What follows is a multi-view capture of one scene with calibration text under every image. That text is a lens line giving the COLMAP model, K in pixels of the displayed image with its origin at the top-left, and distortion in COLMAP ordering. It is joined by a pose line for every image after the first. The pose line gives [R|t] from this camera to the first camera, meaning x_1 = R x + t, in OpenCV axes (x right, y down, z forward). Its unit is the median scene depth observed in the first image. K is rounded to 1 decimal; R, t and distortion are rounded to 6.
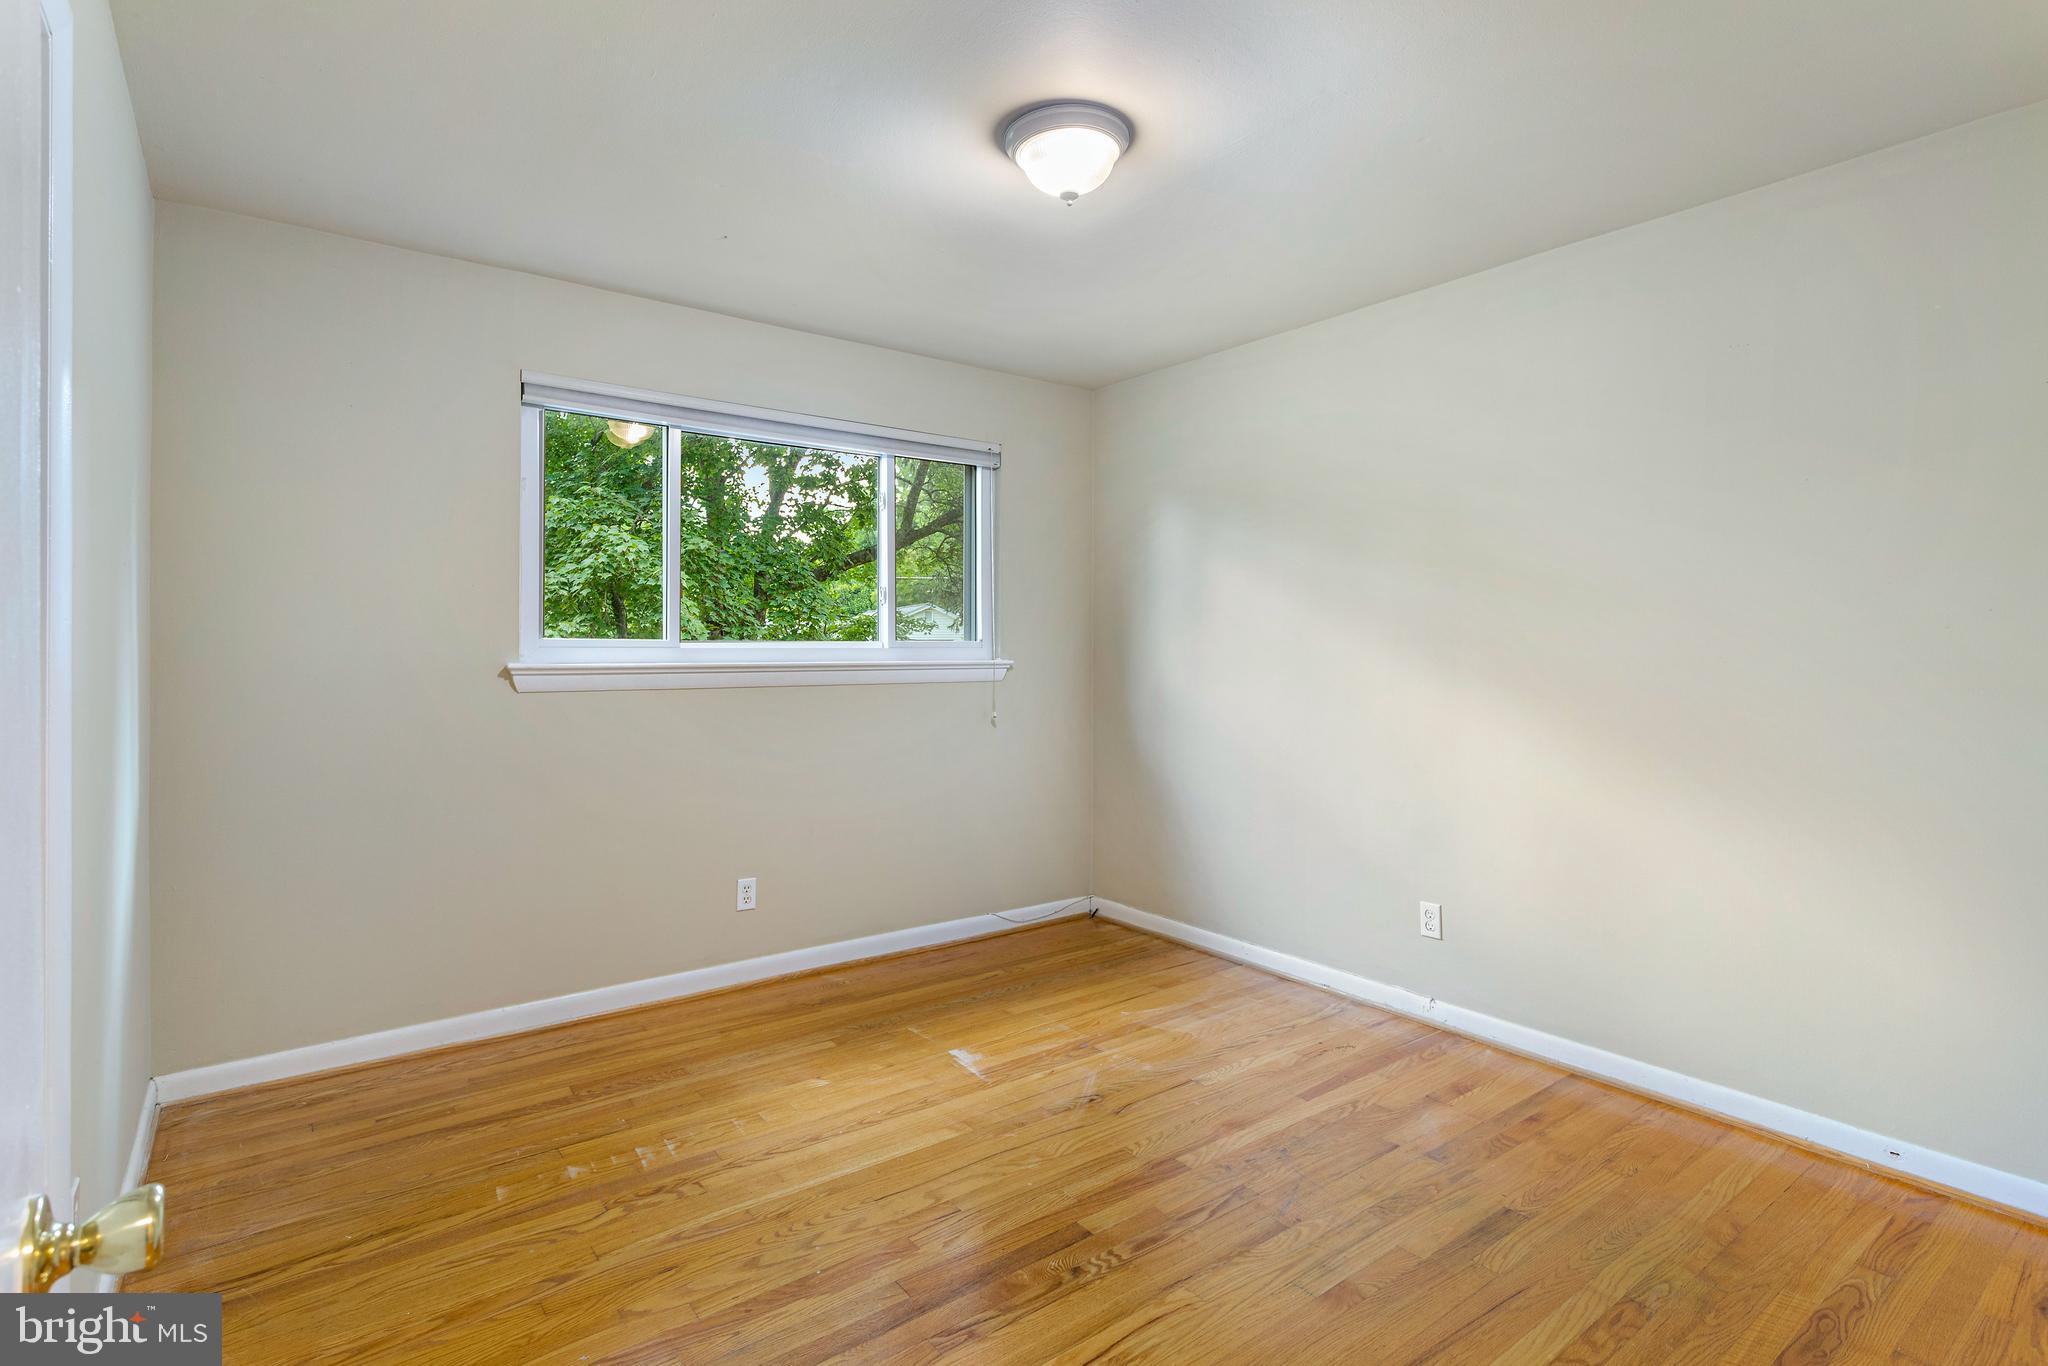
lens RADIAL K [[1031.6, 0, 1022.0], [0, 1031.6, 629.1], [0, 0, 1]] dist [0.001127, 0.001117]
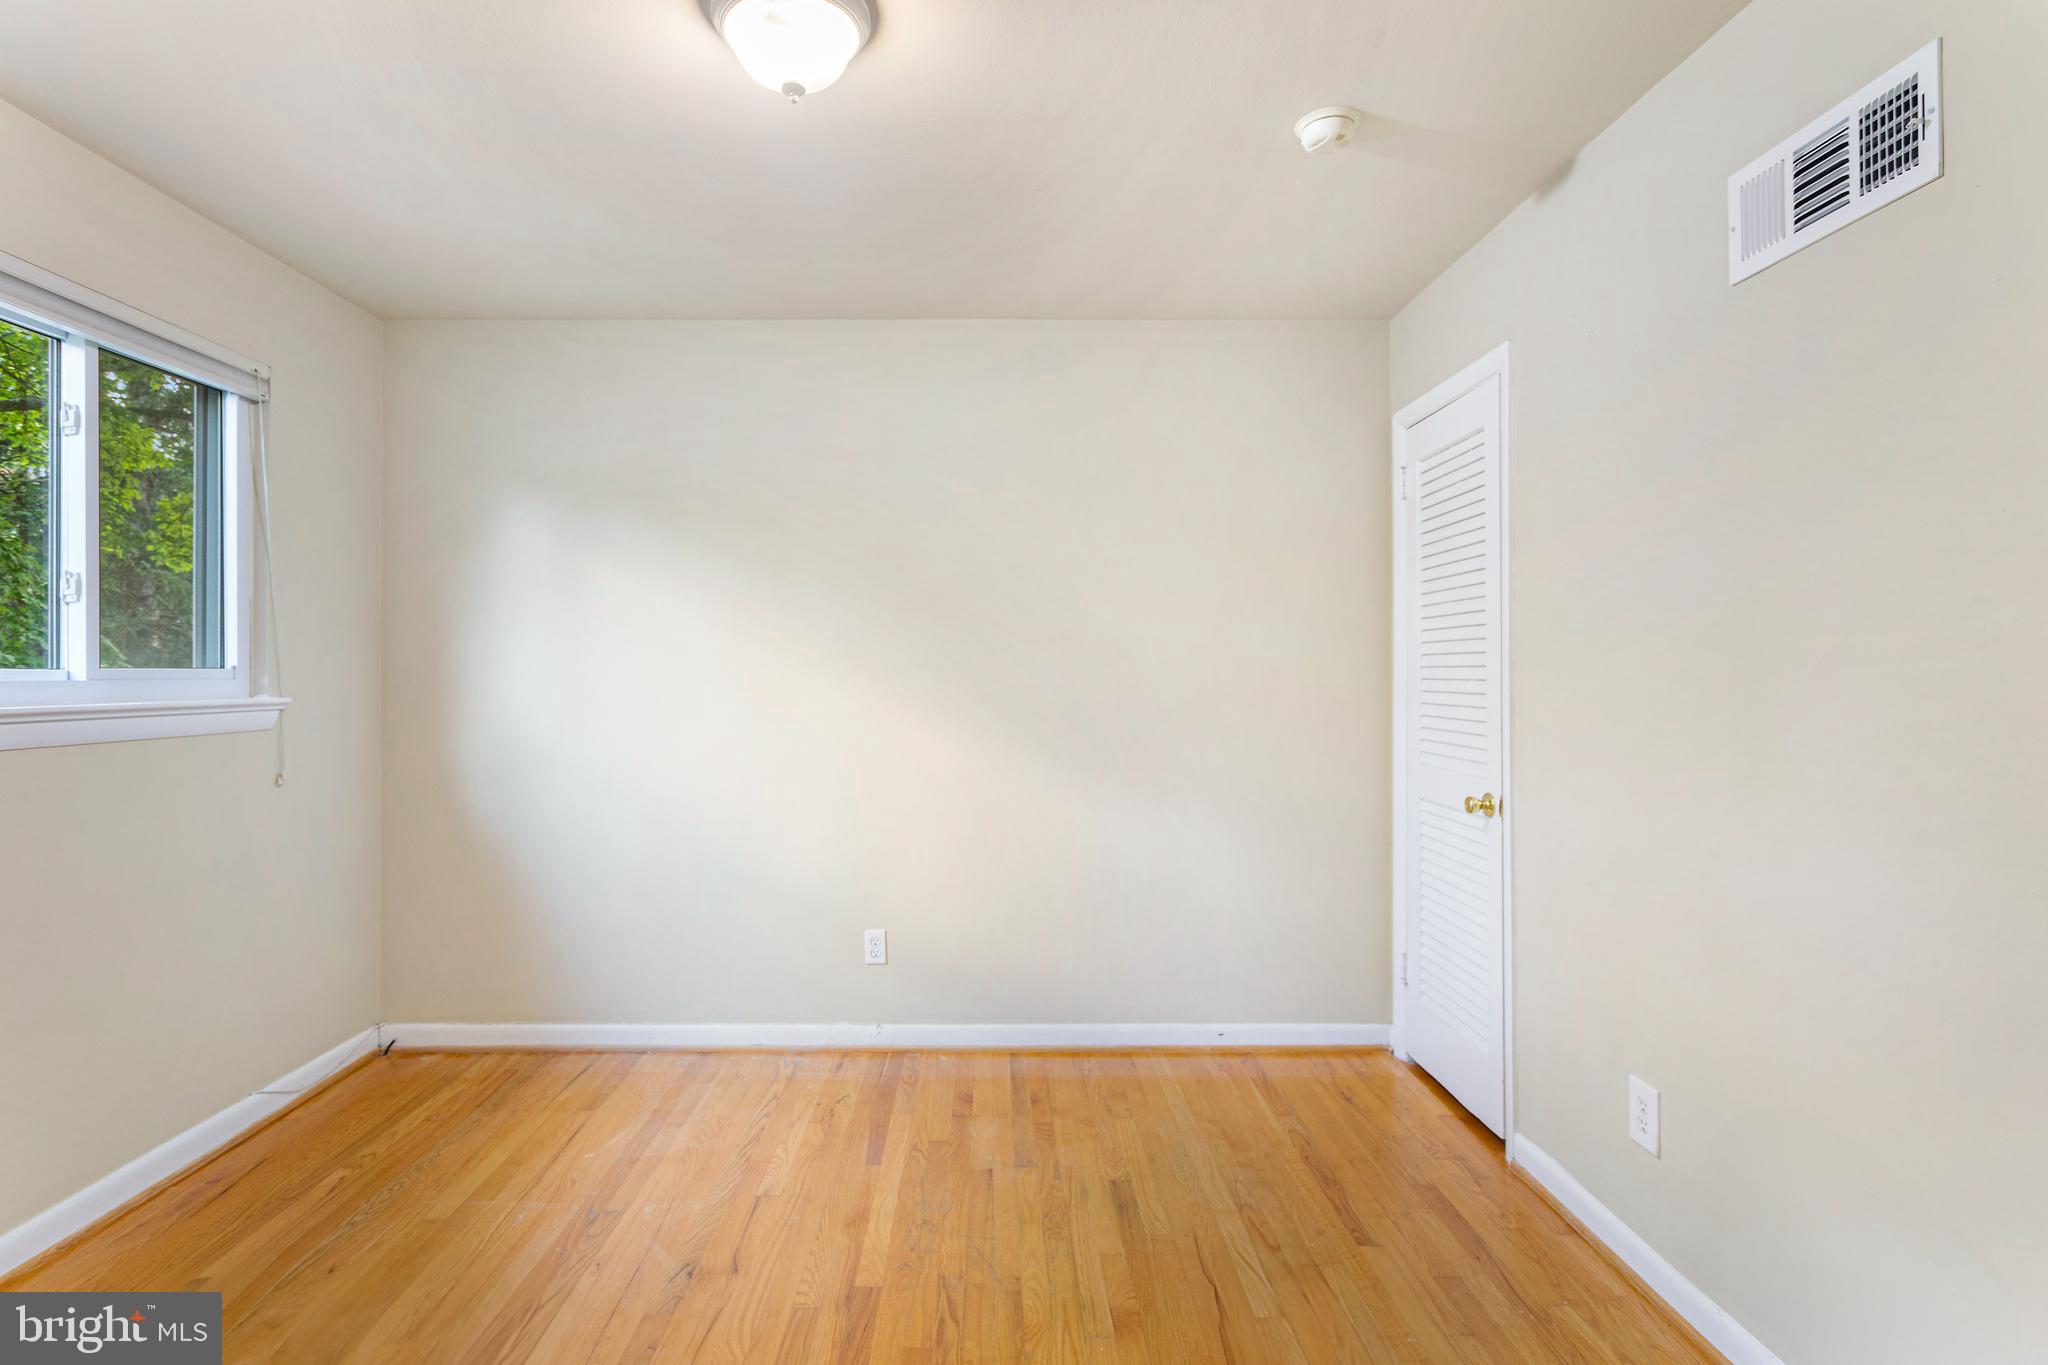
lens RADIAL K [[1023.0, 0, 1027.3], [0, 1023.0, 656.8], [0, 0, 1]] dist [-0.003075, 0.000862]
pose [[0.584363, 0.013315, 0.811383, -0.342229], [-0.012157, 0.999897, -0.007653, 0.004442], [-0.811402, -0.005392, 0.584464, 0.306051]]
